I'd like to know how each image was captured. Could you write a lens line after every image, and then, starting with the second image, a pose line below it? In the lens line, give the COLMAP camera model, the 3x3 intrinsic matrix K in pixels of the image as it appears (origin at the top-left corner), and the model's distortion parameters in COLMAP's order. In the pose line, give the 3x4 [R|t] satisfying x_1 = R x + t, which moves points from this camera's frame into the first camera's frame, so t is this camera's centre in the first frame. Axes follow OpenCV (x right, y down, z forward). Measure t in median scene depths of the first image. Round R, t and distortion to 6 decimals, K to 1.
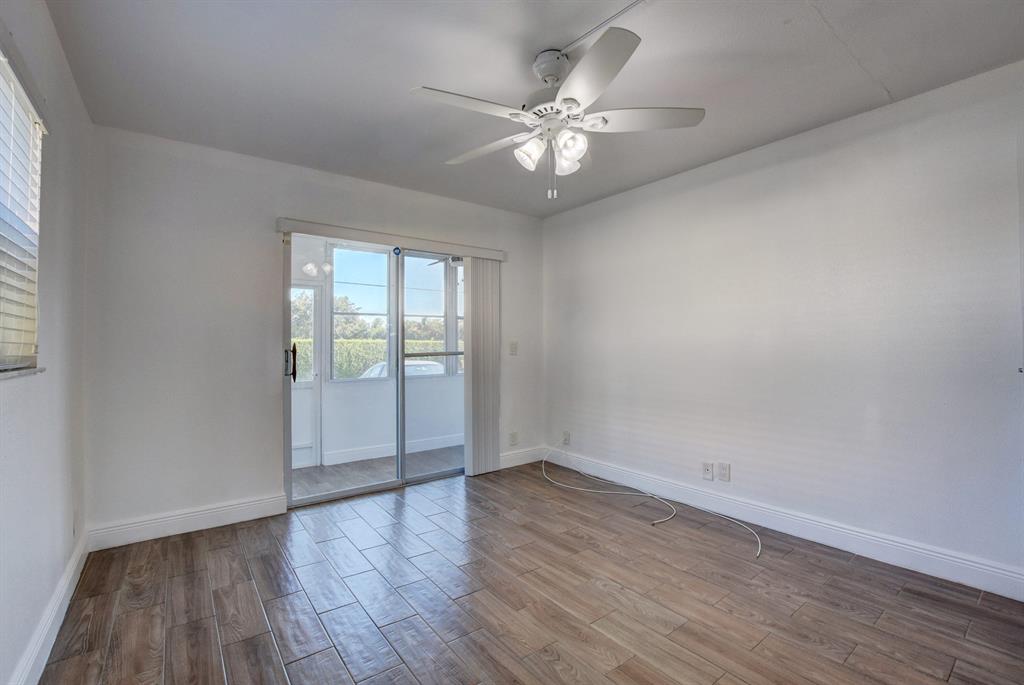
lens RADIAL K [[450.6, 0, 517.0], [0, 450.6, 343.0], [0, 0, 1]] dist [-0.030054, 0.002023]
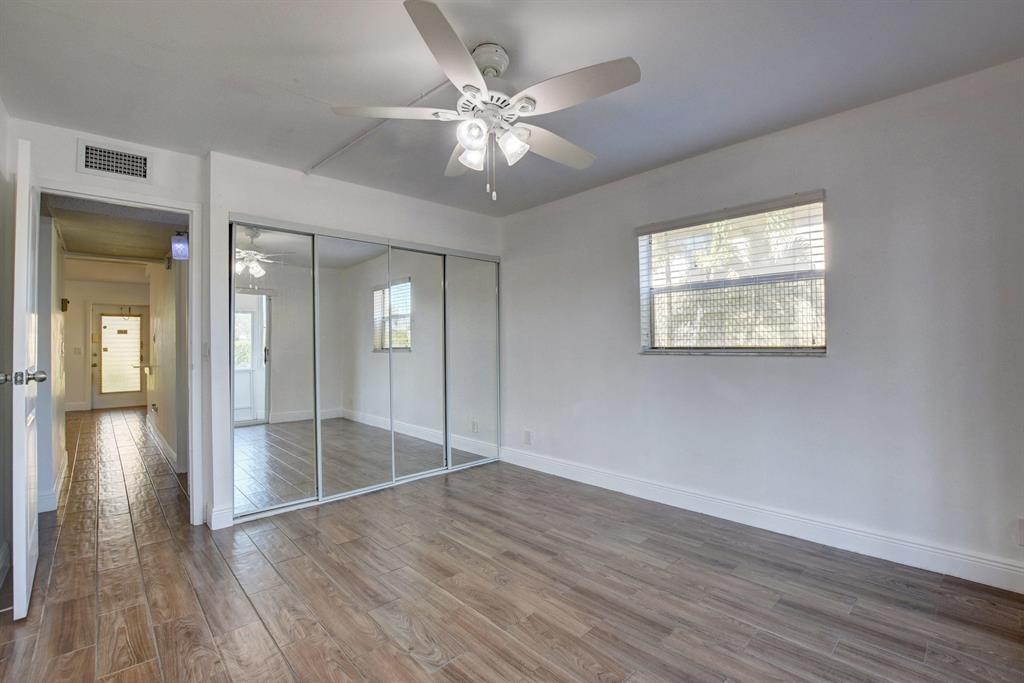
lens RADIAL K [[448.2, 0, 518.6], [0, 448.2, 344.7], [0, 0, 1]] dist [-0.036524, 0.002940]
pose [[-0.993870, 0.016450, -0.109326, 0.081593], [0.017835, 0.999772, -0.011705, 0.009931], [0.109109, -0.013583, -0.993937, 1.212353]]
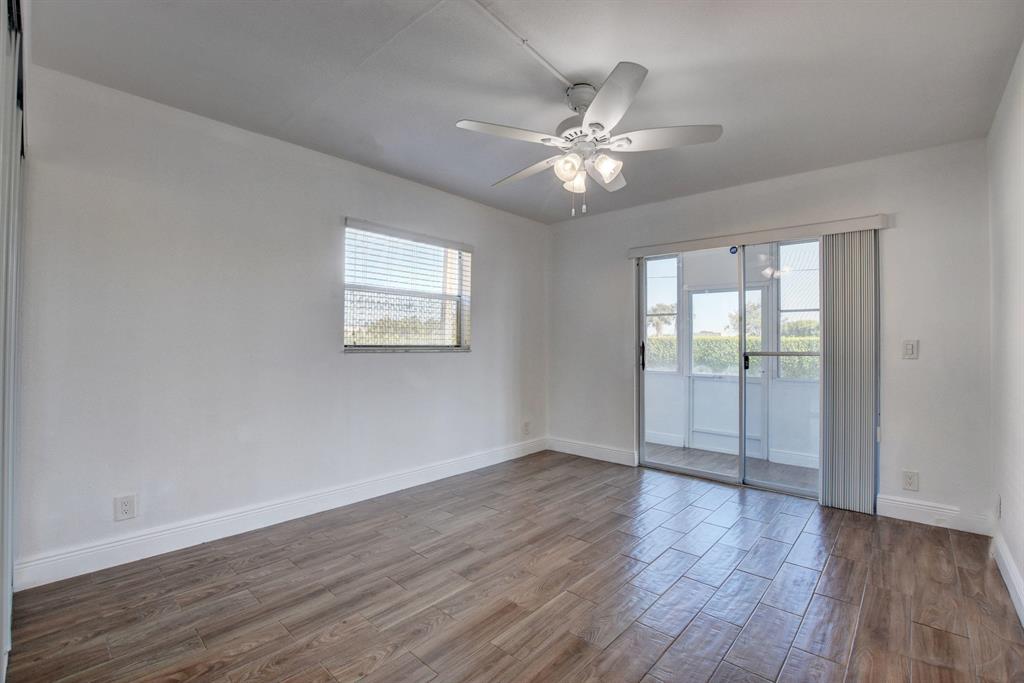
lens RADIAL K [[448.2, 0, 518.4], [0, 448.2, 343.8], [0, 0, 1]] dist [-0.036524, 0.002940]
pose [[0.188115, 0.006418, -0.982126, 0.719665], [-0.001631, 0.999979, 0.006222, -0.000450], [0.982146, 0.000431, 0.188122, 0.388010]]
